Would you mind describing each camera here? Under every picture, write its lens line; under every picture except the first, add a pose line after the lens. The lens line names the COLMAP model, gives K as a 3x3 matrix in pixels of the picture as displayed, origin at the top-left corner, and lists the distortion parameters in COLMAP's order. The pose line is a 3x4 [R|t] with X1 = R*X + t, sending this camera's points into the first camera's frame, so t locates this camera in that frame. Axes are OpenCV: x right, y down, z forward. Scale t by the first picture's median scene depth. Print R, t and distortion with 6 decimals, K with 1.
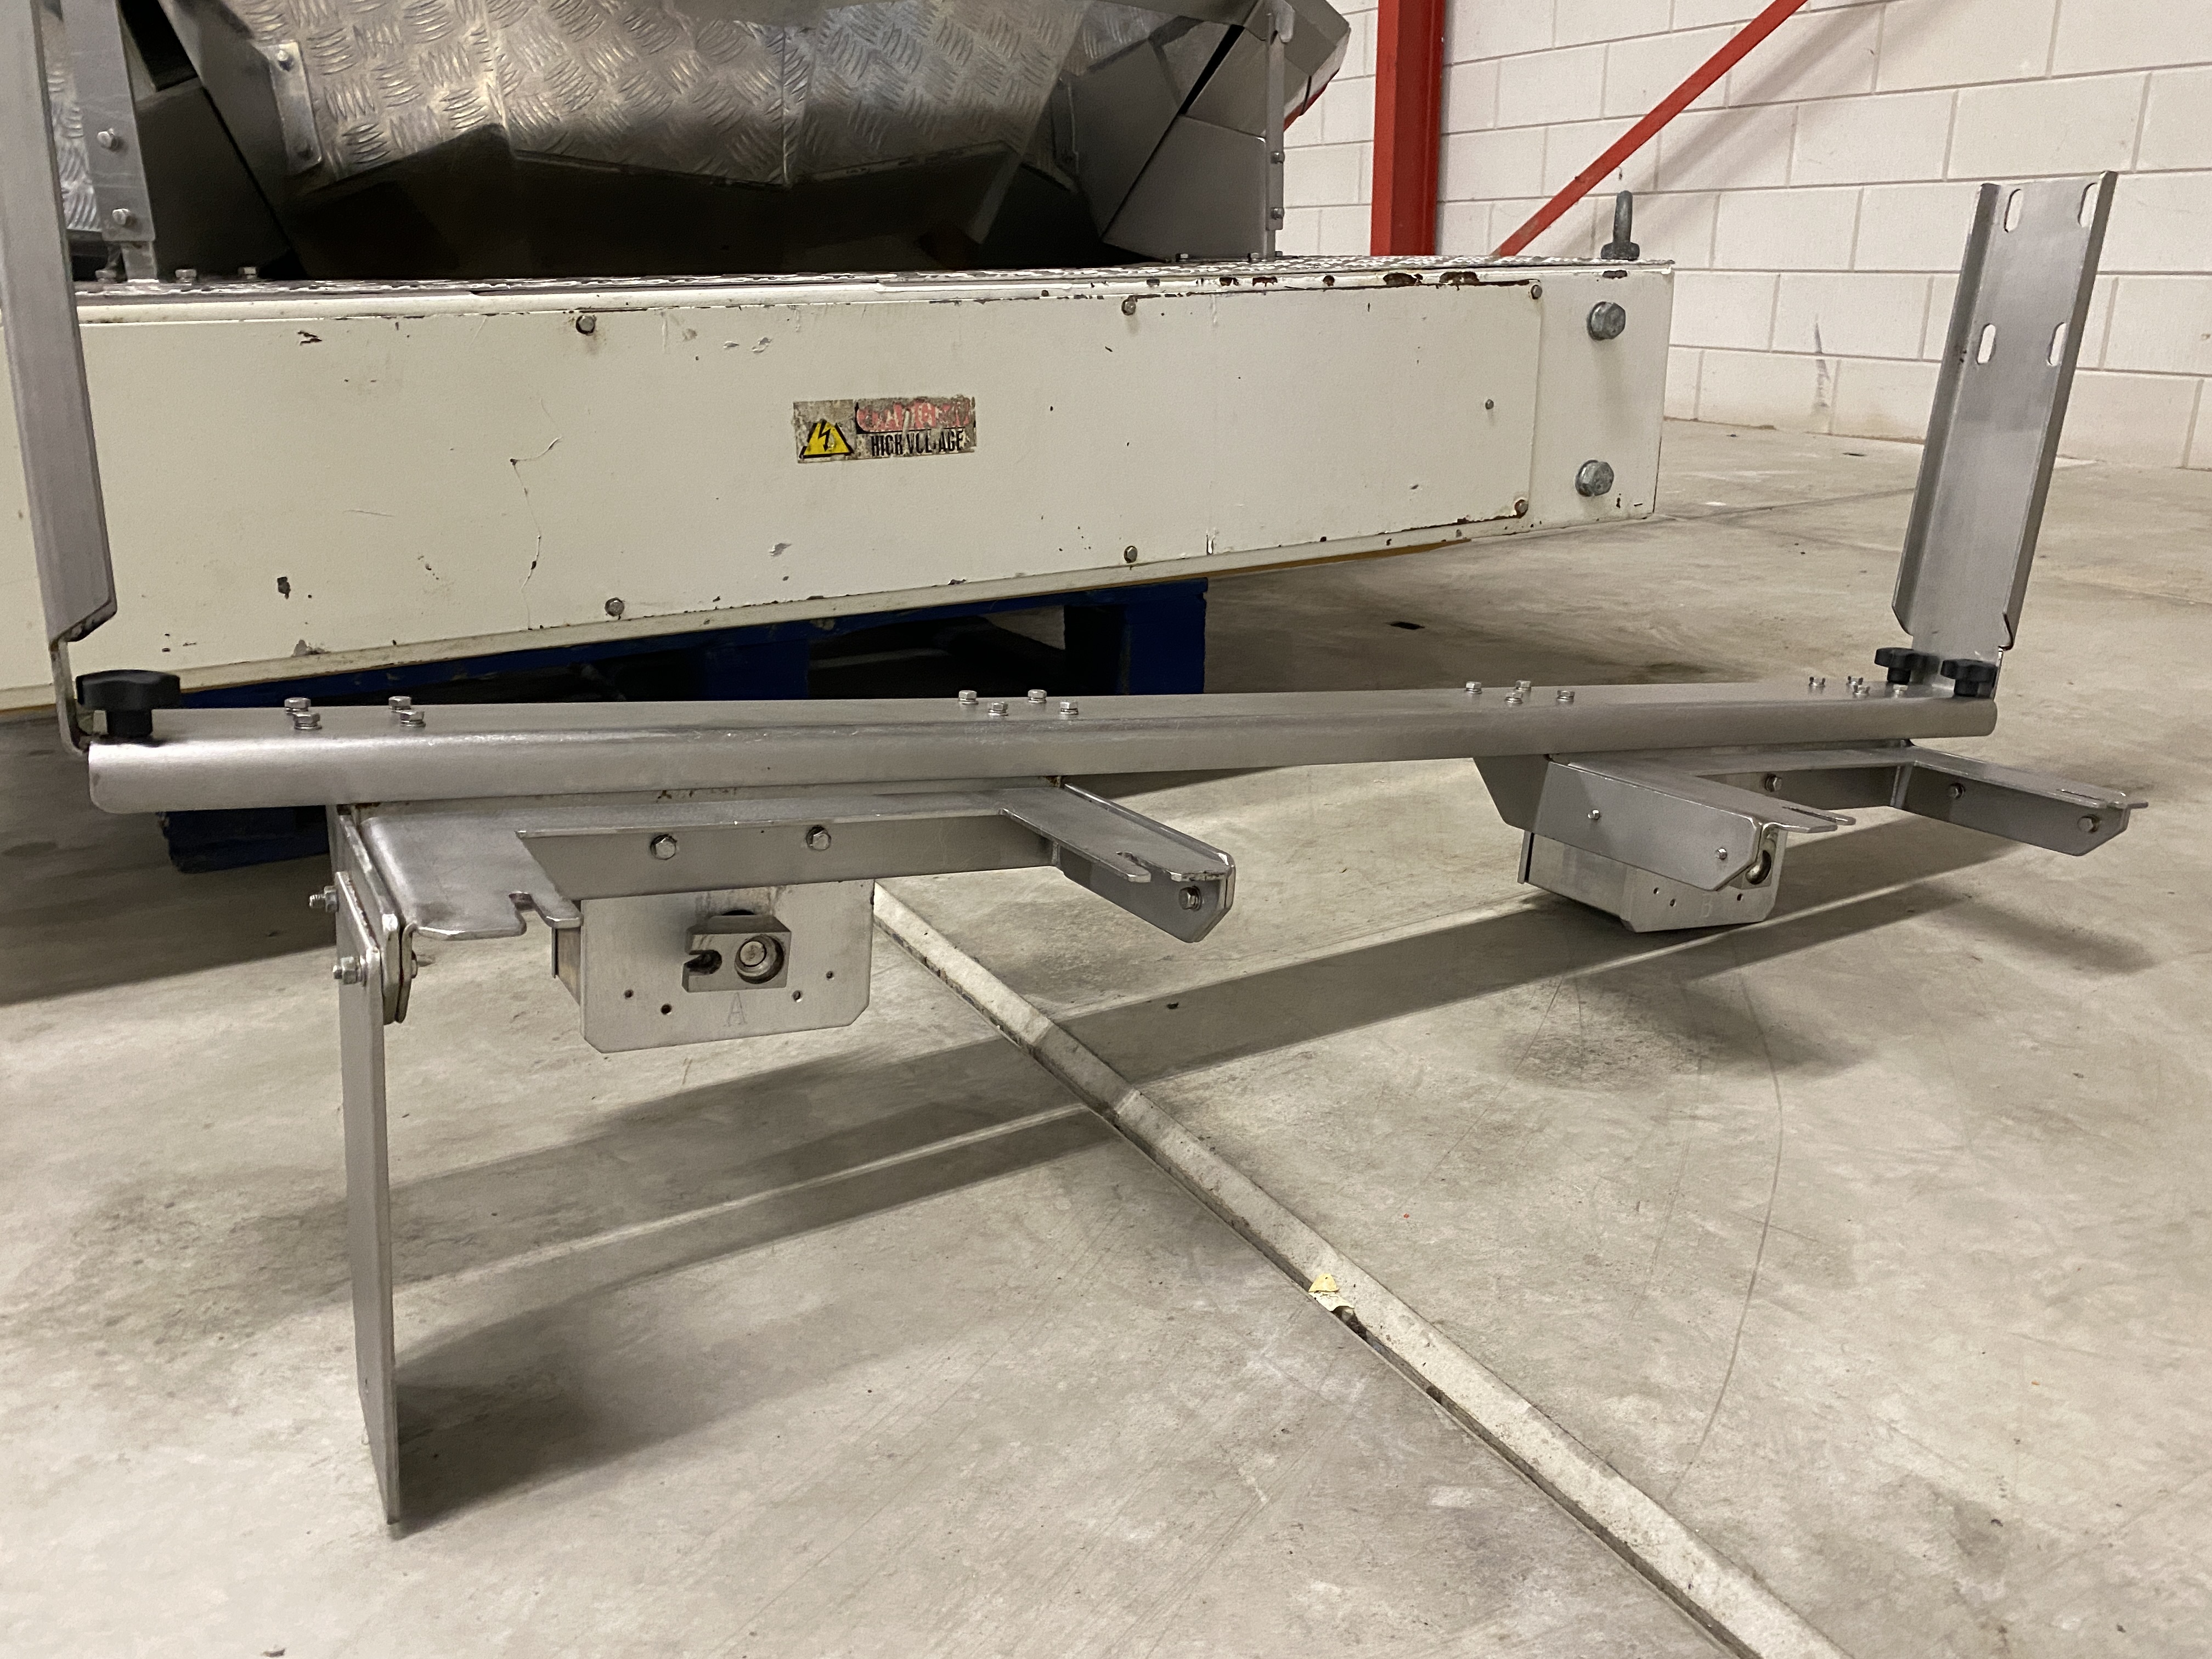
lens RADIAL K [[1695.4, 0, 1104.0], [0, 1695.4, 826.1], [0, 0, 1]] dist [0.007105, 0.000992]
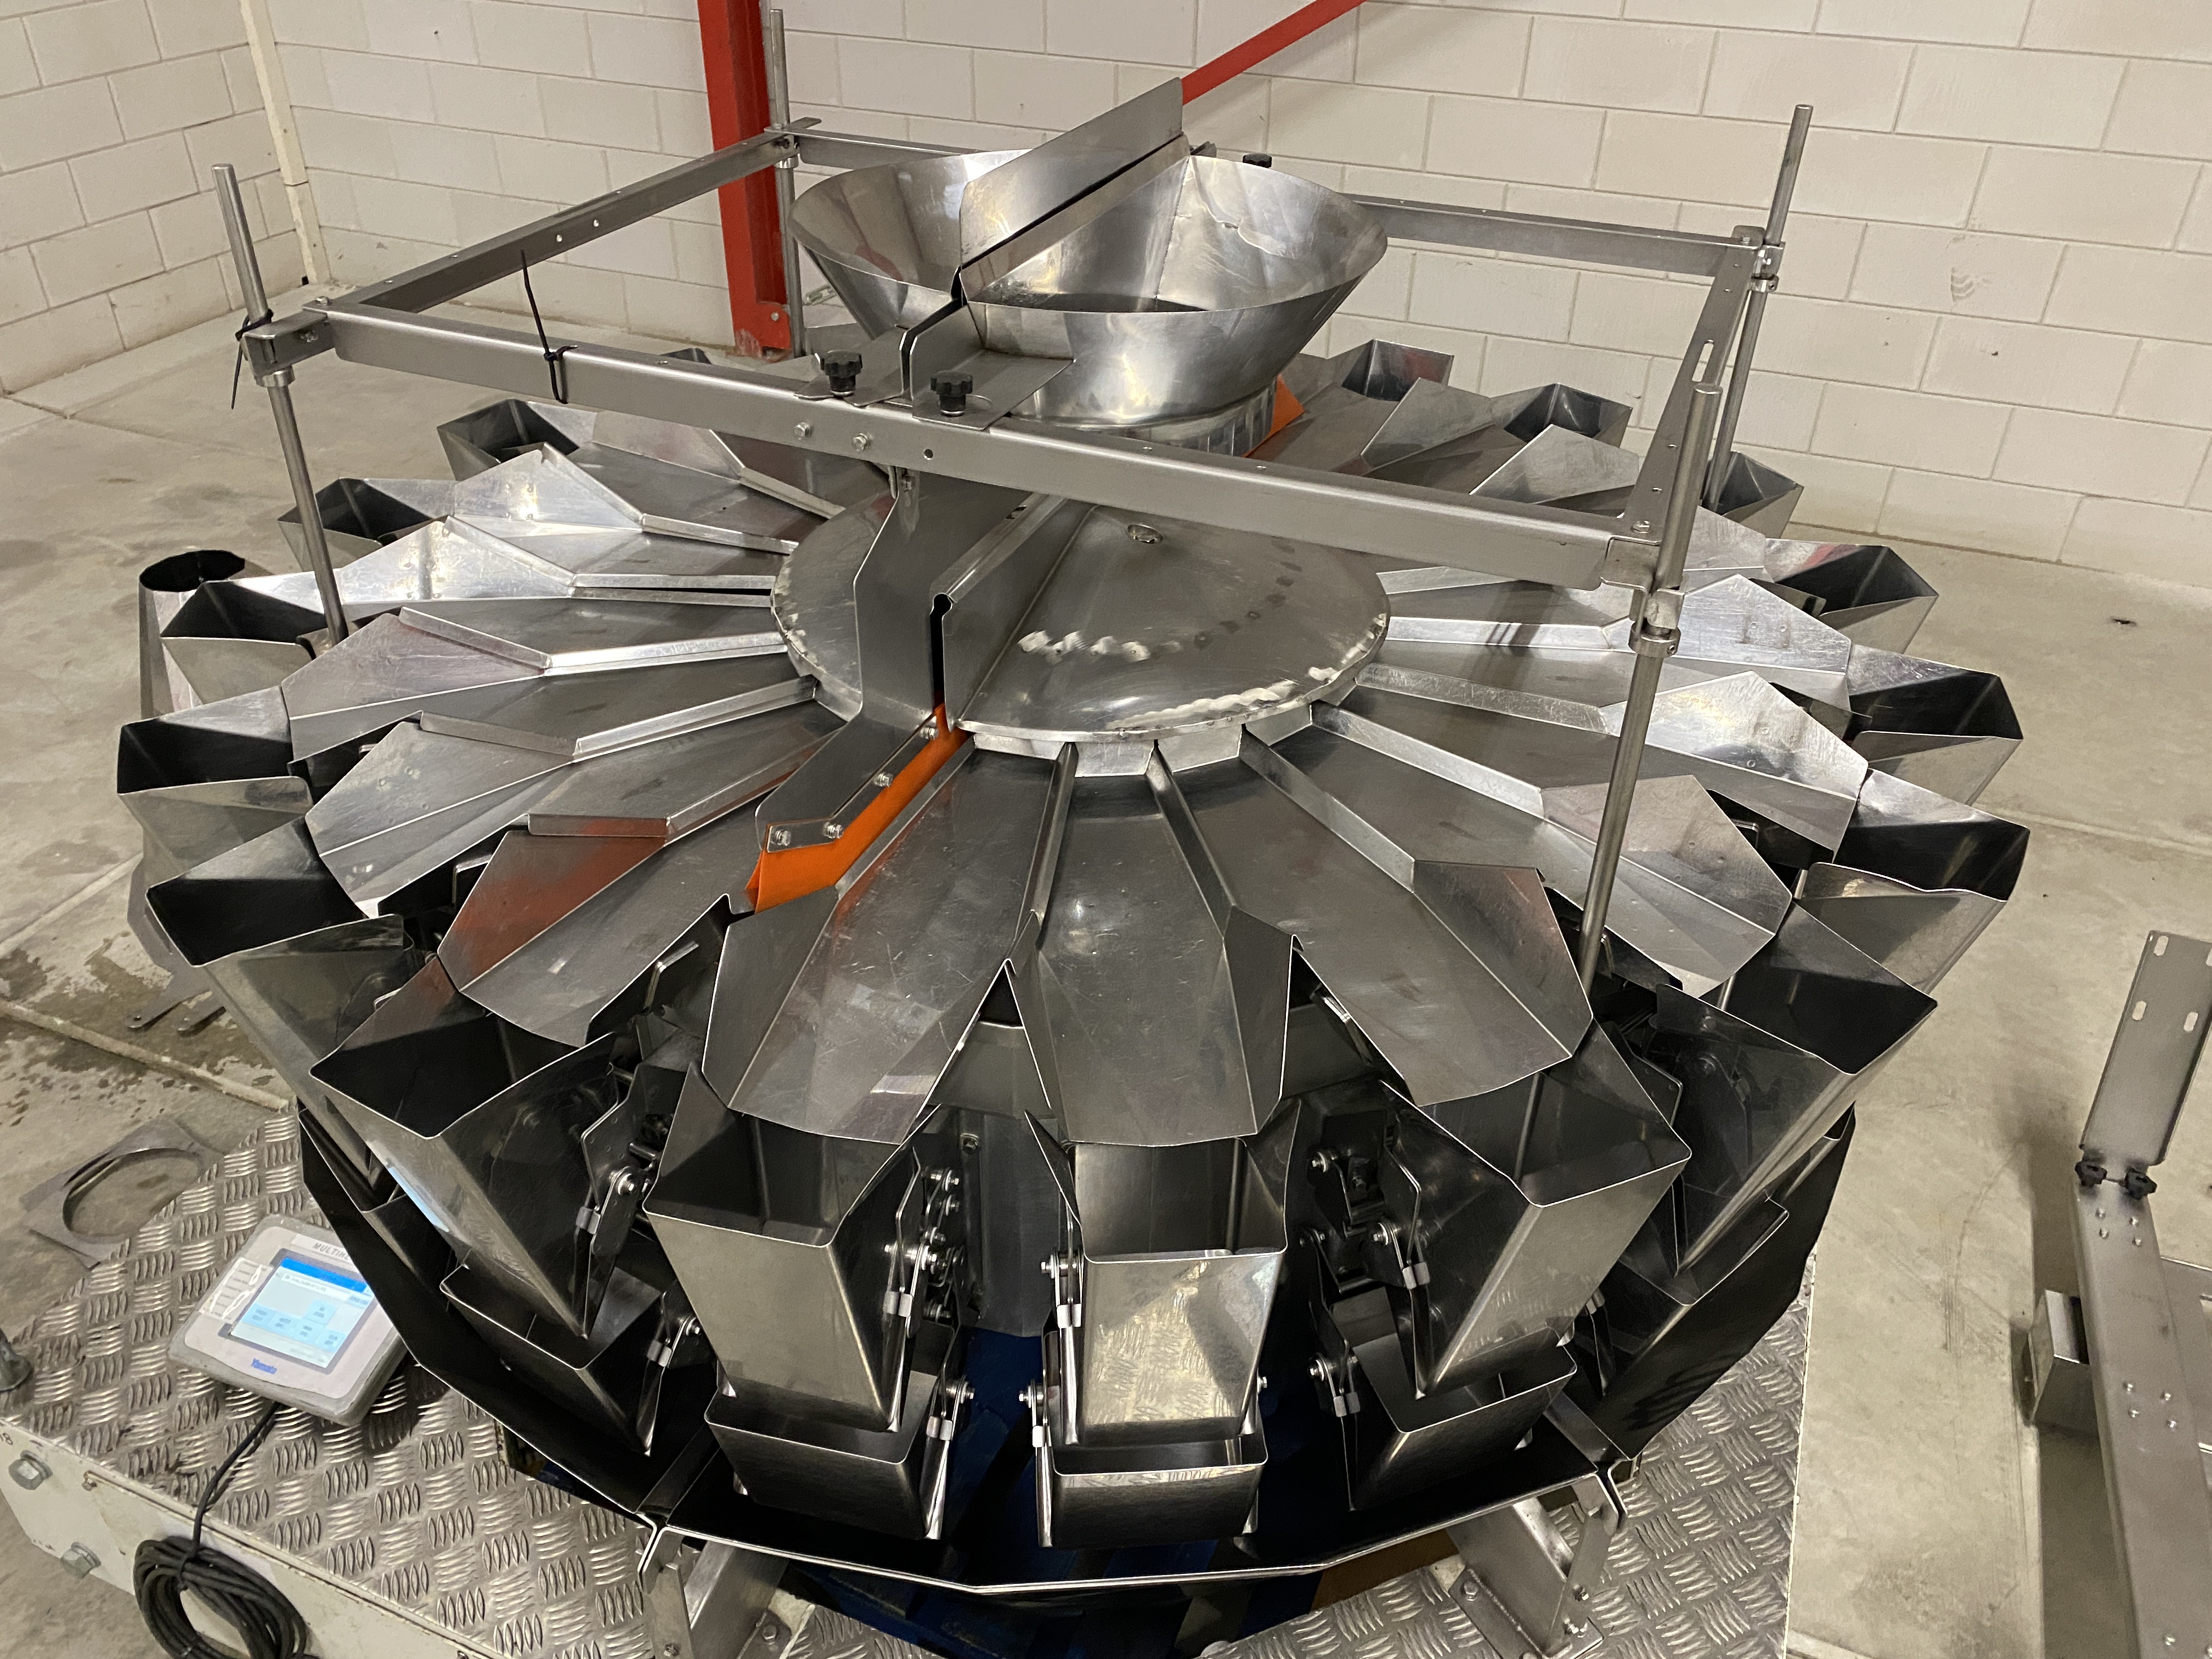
lens RADIAL K [[1695.4, 0, 1109.0], [0, 1695.4, 814.3], [0, 0, 1]] dist [0.007105, 0.000992]
pose [[0.784128, -0.326101, 0.528016, -0.361694], [0.176997, 0.932992, 0.313365, -0.379542], [-0.594824, -0.152261, 0.789304, 0.094625]]
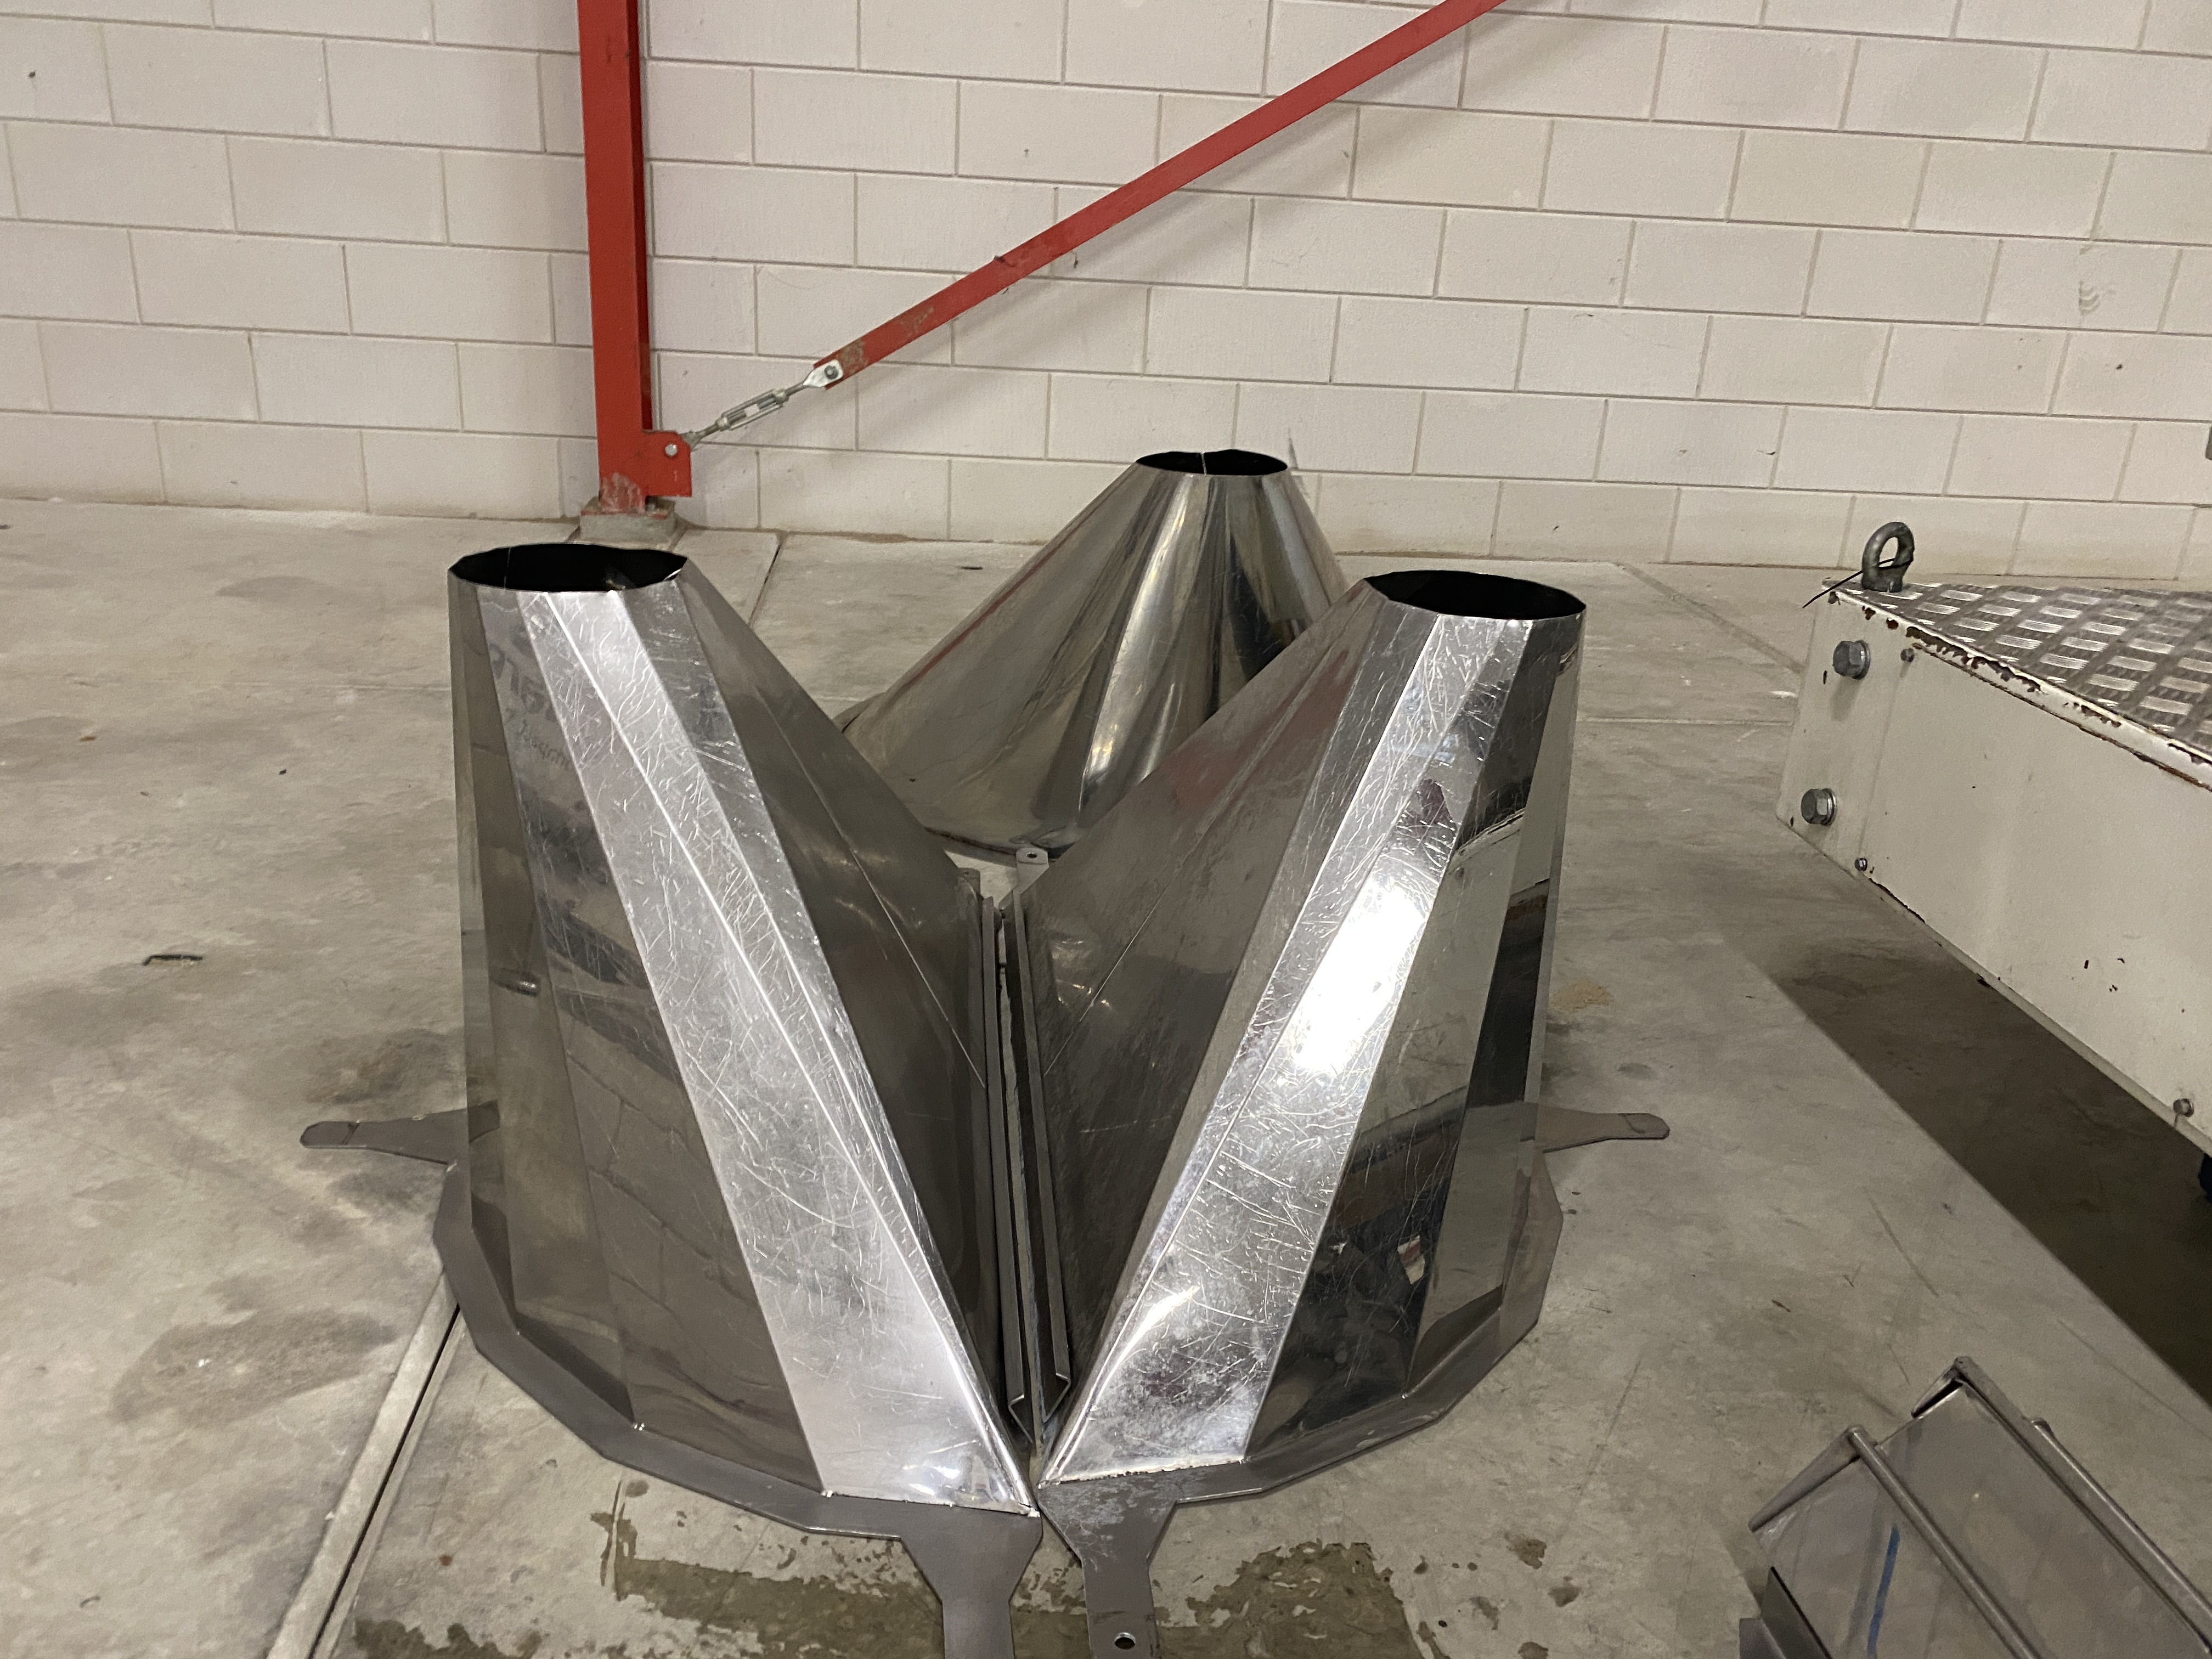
lens RADIAL K [[1695.4, 0, 1093.9], [0, 1695.4, 814.1], [0, 0, 1]] dist [0.007105, 0.000992]
pose [[0.417289, -0.280553, 0.864384, -0.491339], [0.239075, 0.951541, 0.193425, -0.311917], [-0.876763, 0.125939, 0.464140, 0.707113]]
